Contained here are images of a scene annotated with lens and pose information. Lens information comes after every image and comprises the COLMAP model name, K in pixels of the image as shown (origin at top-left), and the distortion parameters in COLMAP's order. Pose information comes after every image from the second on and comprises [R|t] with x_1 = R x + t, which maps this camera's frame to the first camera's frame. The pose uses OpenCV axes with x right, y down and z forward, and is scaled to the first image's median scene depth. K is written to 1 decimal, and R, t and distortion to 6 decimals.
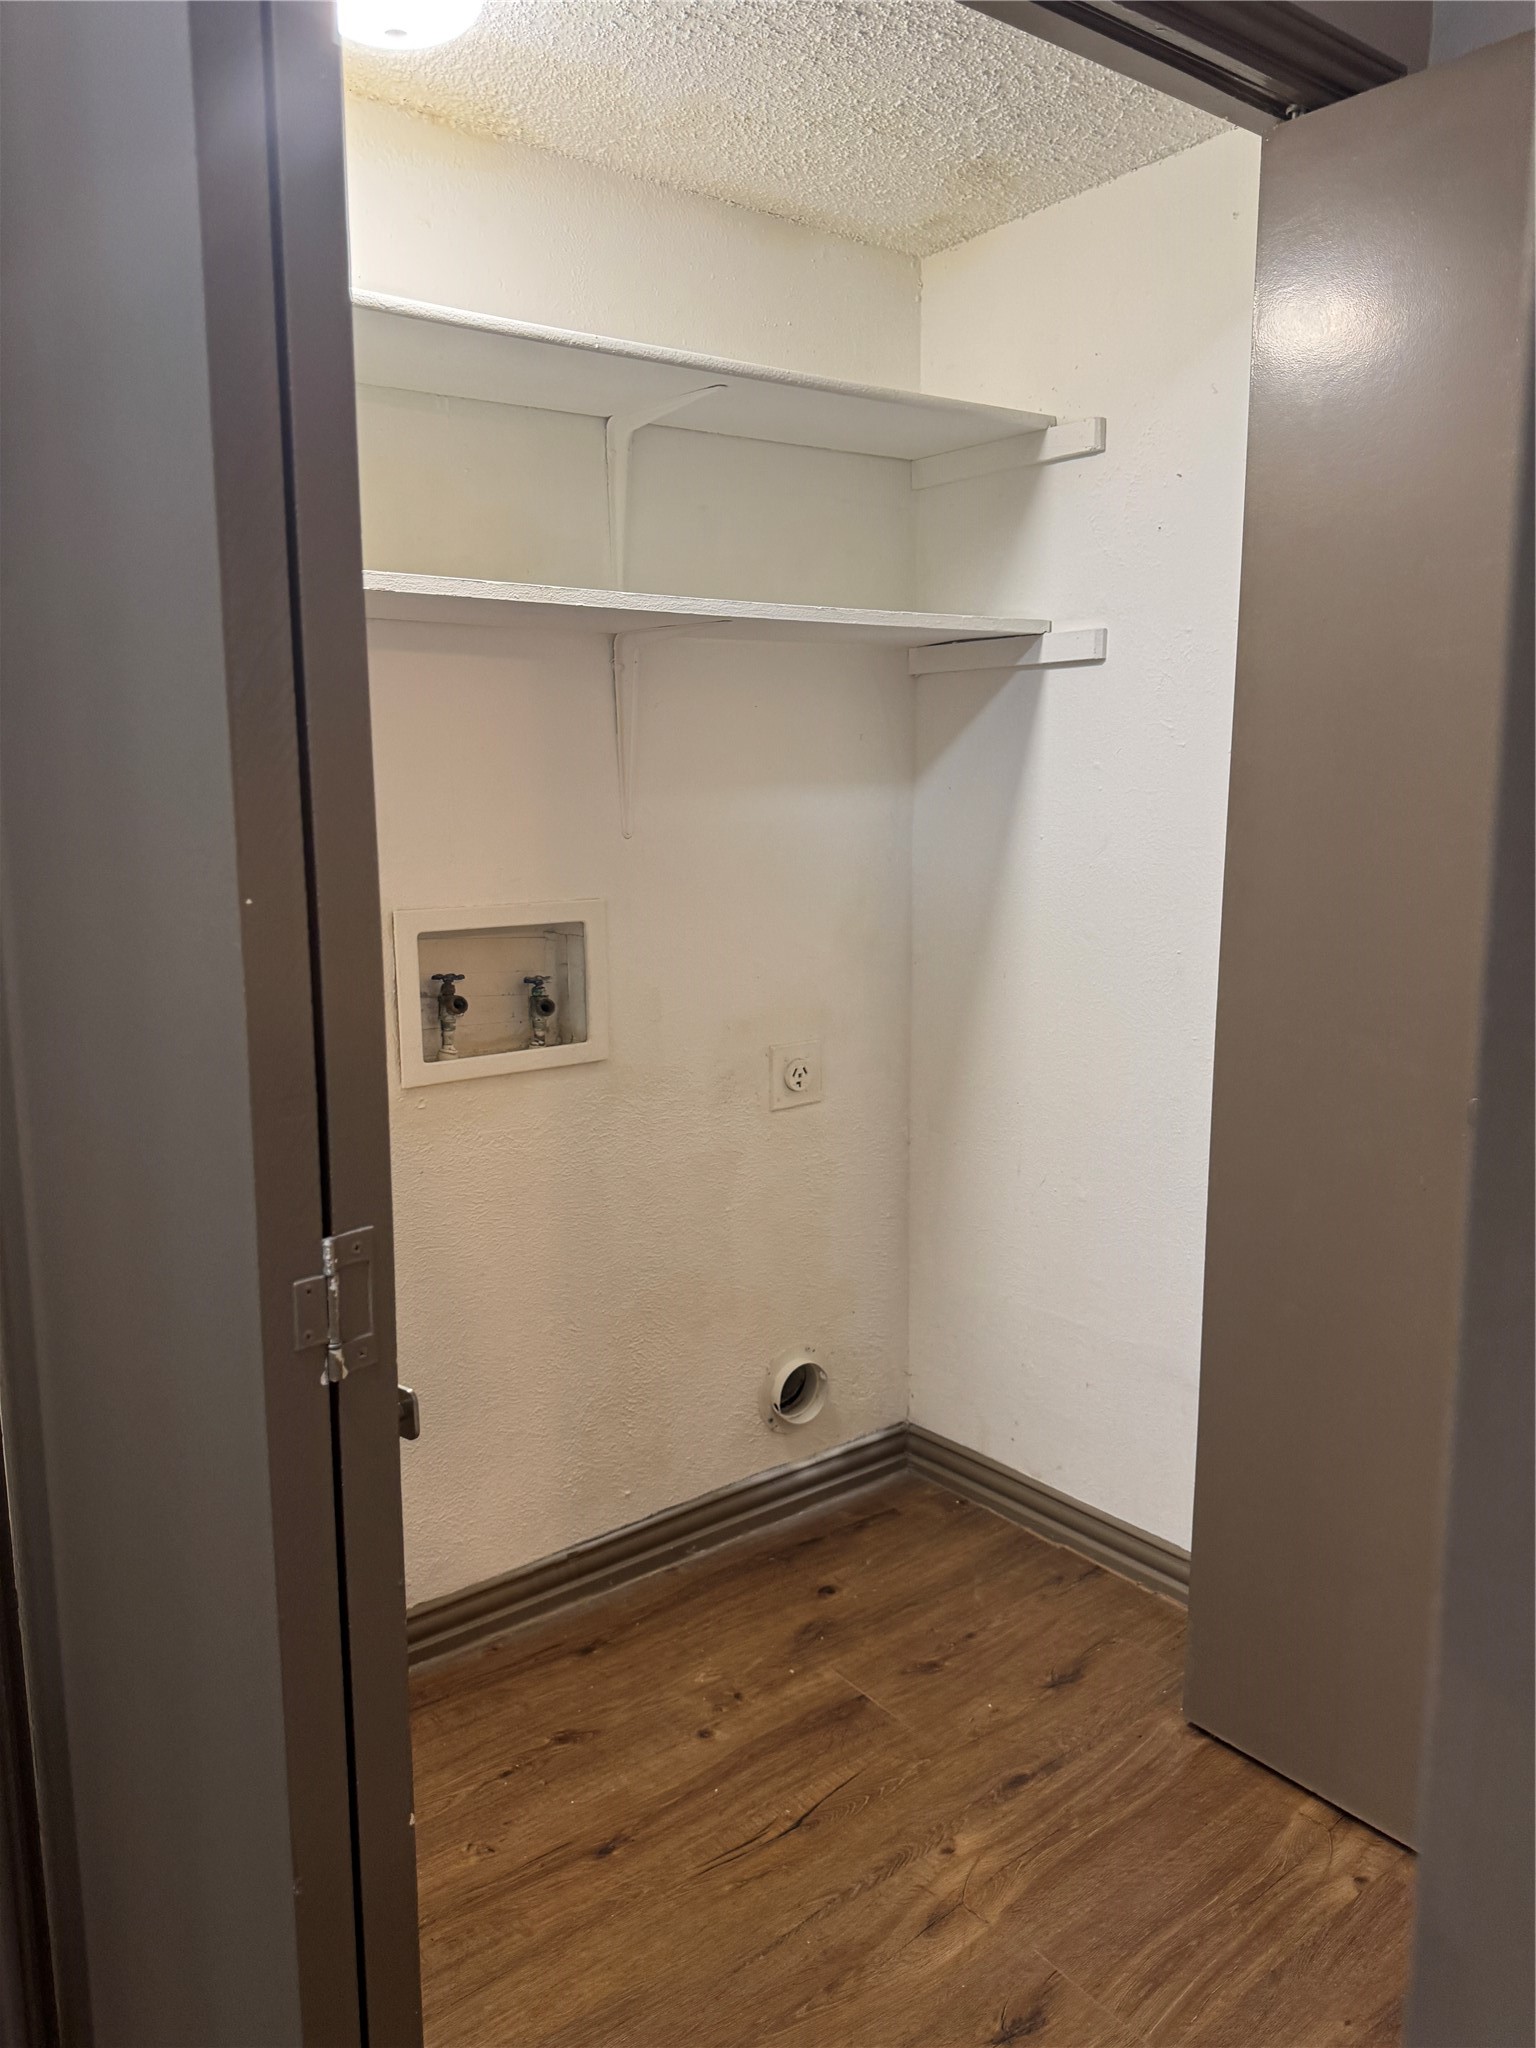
lens RADIAL K [[1459.5, 0, 757.9], [0, 1459.5, 1013.1], [0, 0, 1]] dist [0.128927, -0.269514]
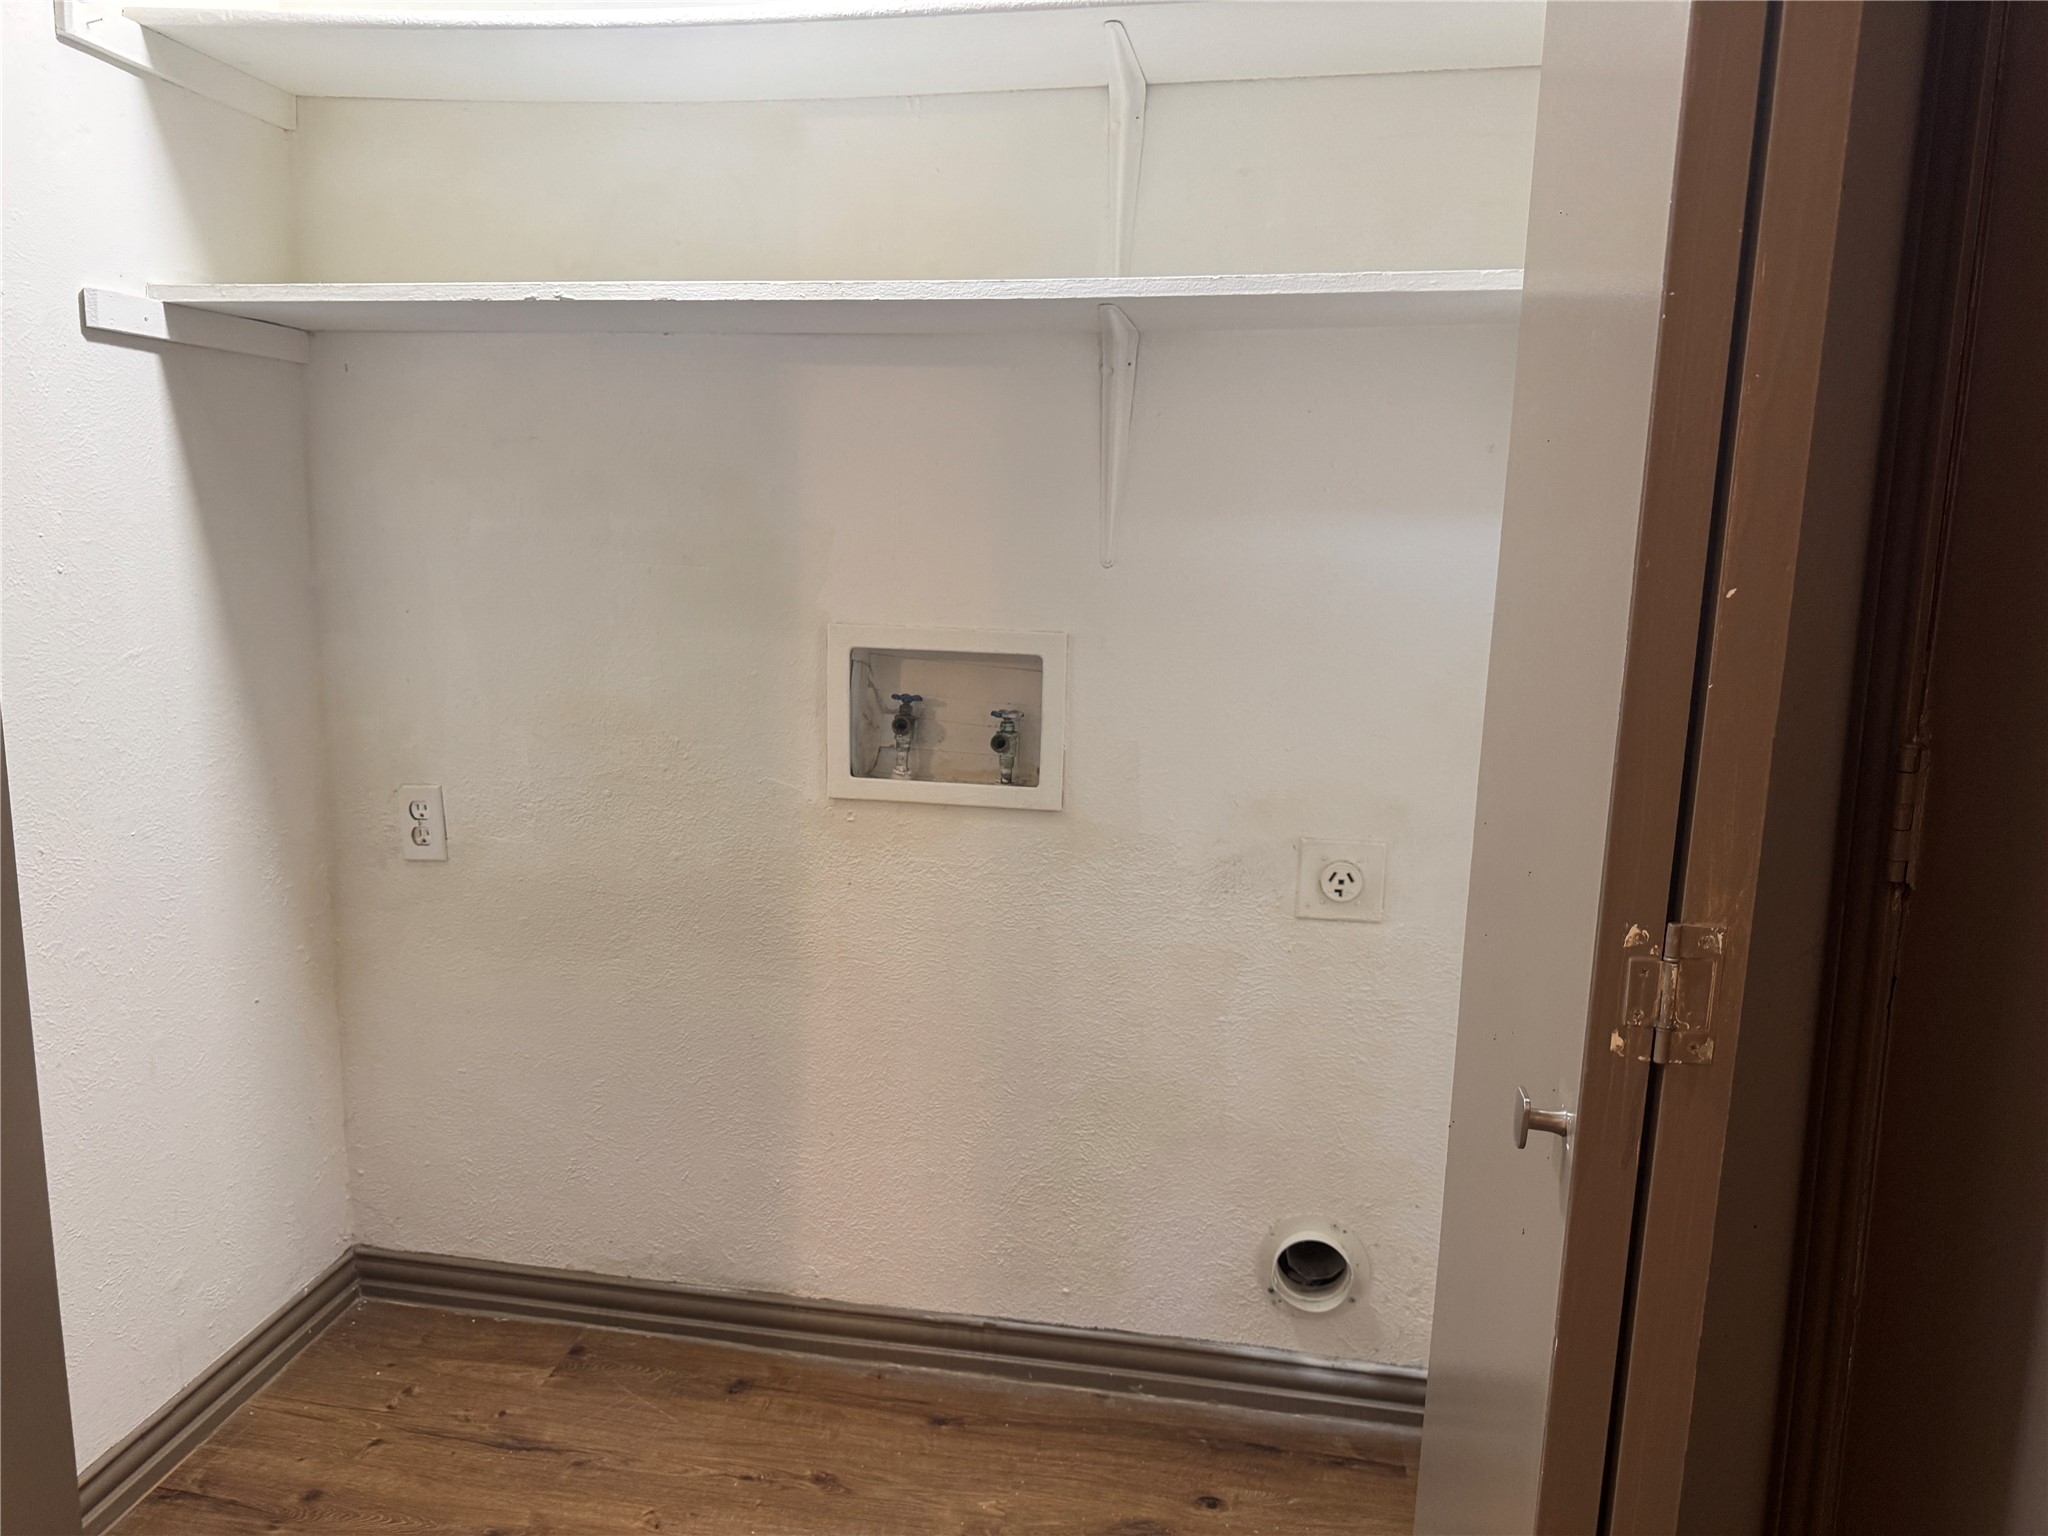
lens RADIAL K [[1448.6, 0, 1024.9], [0, 1448.6, 788.3], [0, 0, 1]] dist [0.122056, -0.291222]
pose [[0.675773, 0.153521, -0.720945, 0.529408], [-0.146299, 0.986547, 0.072947, -0.044621], [0.722446, 0.056178, 0.689142, 0.367118]]
